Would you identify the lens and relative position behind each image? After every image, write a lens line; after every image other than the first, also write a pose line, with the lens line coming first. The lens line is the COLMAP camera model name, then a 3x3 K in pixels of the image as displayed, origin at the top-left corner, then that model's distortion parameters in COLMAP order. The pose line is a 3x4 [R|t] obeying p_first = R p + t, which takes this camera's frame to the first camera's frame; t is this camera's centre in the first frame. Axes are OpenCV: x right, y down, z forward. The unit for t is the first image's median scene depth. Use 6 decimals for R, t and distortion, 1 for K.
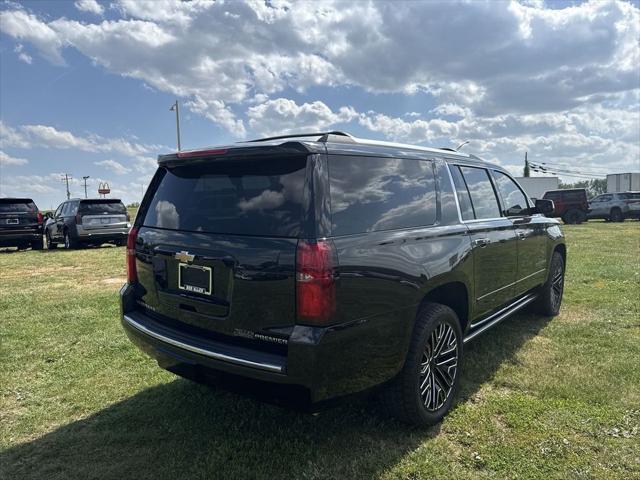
lens RADIAL K [[464.8, 0, 320.0], [0, 464.8, 240.0], [0, 0, 1]] dist [-0.014205, -0.002290]
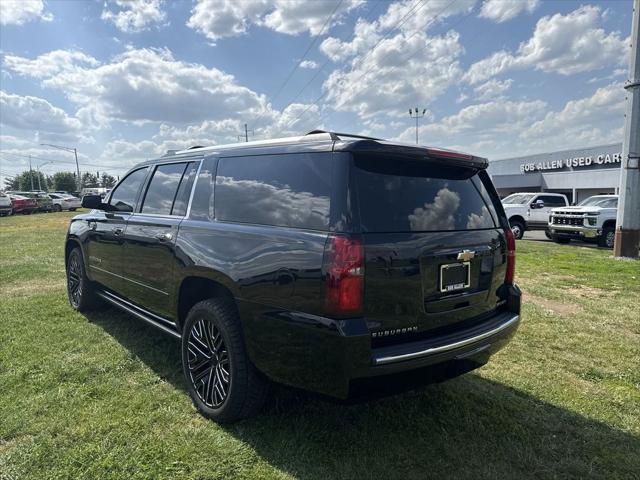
lens RADIAL K [[464.8, 0, 320.0], [0, 464.8, 240.0], [0, 0, 1]] dist [-0.014205, -0.002290]
pose [[0.133487, -0.075788, 0.988149, -1.285863], [0.063717, 0.995665, 0.067757, -0.085282], [-0.989000, 0.053917, 0.137737, 1.116578]]
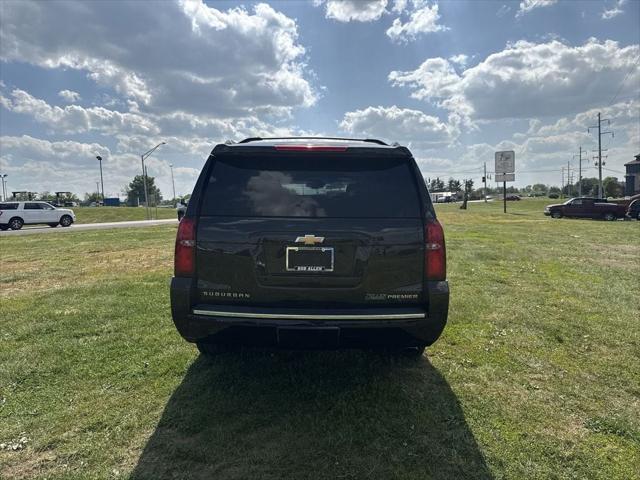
lens RADIAL K [[475.3, 0, 320.0], [0, 475.3, 240.0], [0, 0, 1]] dist [0.012313, 0.001433]
pose [[0.753444, -0.043046, 0.656102, -0.975035], [0.041257, 0.998983, 0.018163, 0.015413], [-0.656217, 0.013384, 0.754454, 0.109309]]
